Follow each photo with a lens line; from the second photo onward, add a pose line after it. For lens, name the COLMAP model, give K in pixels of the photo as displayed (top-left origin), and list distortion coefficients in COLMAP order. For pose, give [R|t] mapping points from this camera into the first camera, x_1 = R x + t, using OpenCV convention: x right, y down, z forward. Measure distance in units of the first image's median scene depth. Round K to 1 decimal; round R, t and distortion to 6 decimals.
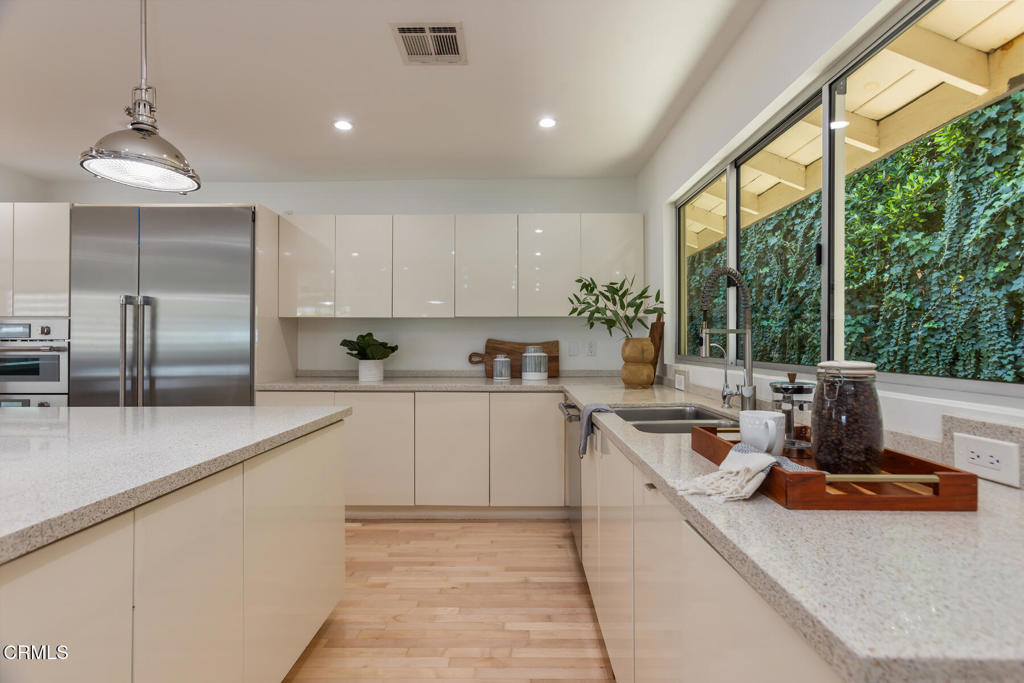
lens RADIAL K [[478.3, 0, 512.0], [0, 478.3, 341.5], [0, 0, 1]] dist [-0.000511, 0.000732]
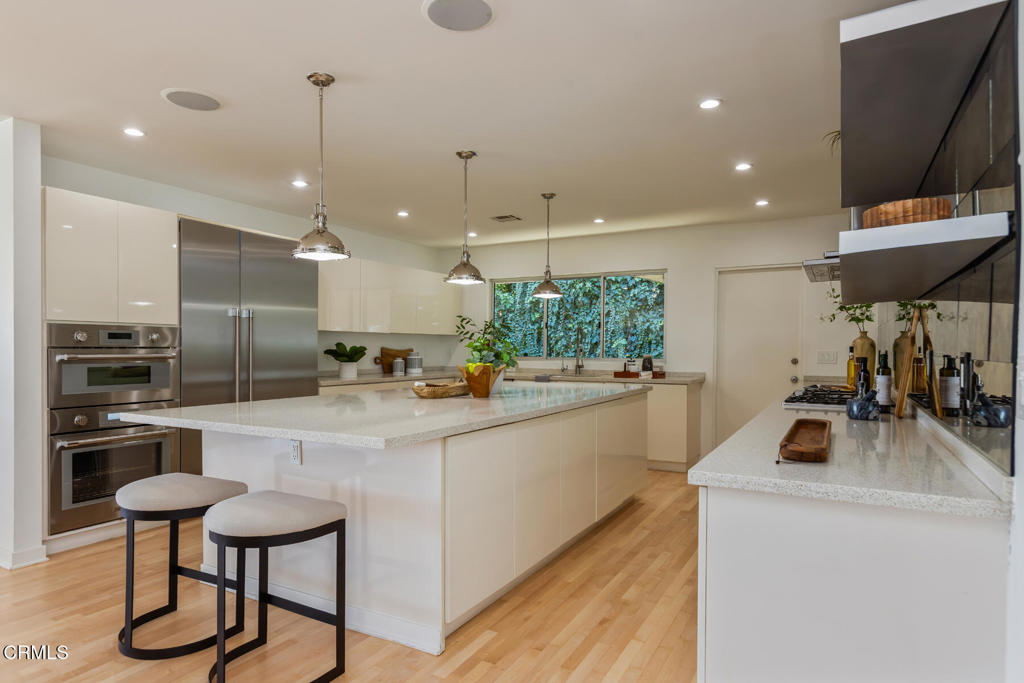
lens RADIAL K [[585.8, 0, 511.0], [0, 585.8, 358.5], [0, 0, 1]] dist [0.003093, 0.001323]
pose [[0.484416, -0.013131, 0.874739, -1.683390], [-0.007074, 0.999796, 0.018926, -0.008509], [-0.874809, -0.015356, 0.484225, -0.240678]]
